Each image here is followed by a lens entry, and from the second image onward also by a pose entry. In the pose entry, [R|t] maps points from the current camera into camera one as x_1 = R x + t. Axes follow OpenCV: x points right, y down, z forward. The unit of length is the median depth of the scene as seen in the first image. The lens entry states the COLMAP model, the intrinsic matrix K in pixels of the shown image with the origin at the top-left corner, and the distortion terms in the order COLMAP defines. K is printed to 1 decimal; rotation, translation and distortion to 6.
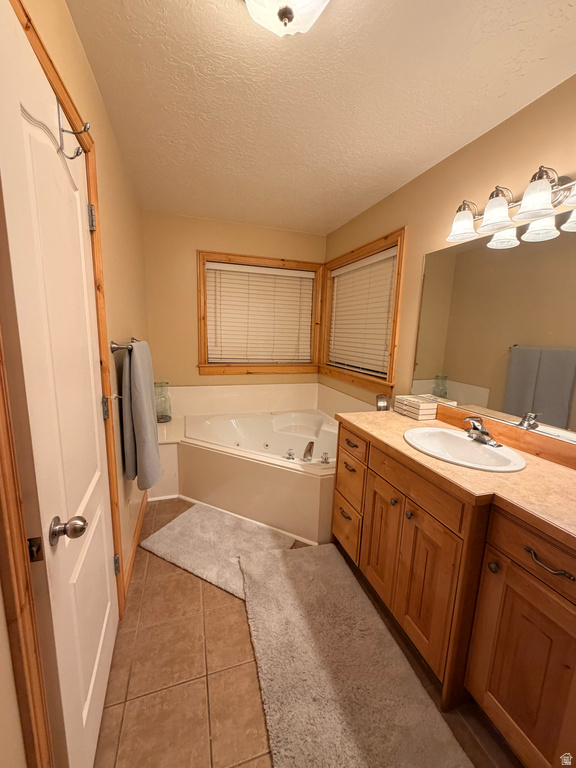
lens RADIAL K [[307.1, 0, 289.2], [0, 307.1, 384.7], [0, 0, 1]] dist [0.000042, 0.000017]
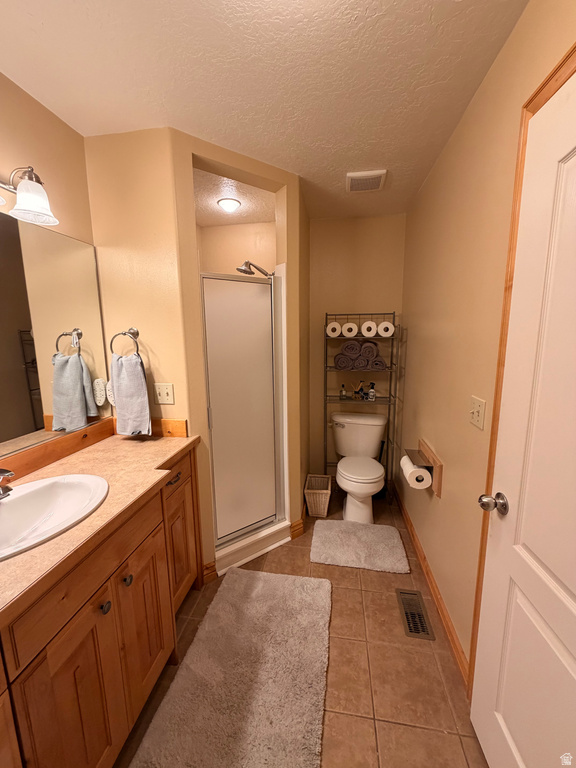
lens RADIAL K [[307.1, 0, 287.8], [0, 307.1, 386.0], [0, 0, 1]] dist [0.000042, 0.000017]
pose [[-0.893515, -0.121053, 0.432408, -0.377870], [0.035653, 0.940811, 0.337053, -0.406972], [-0.447615, 0.316578, -0.836313, 1.679669]]
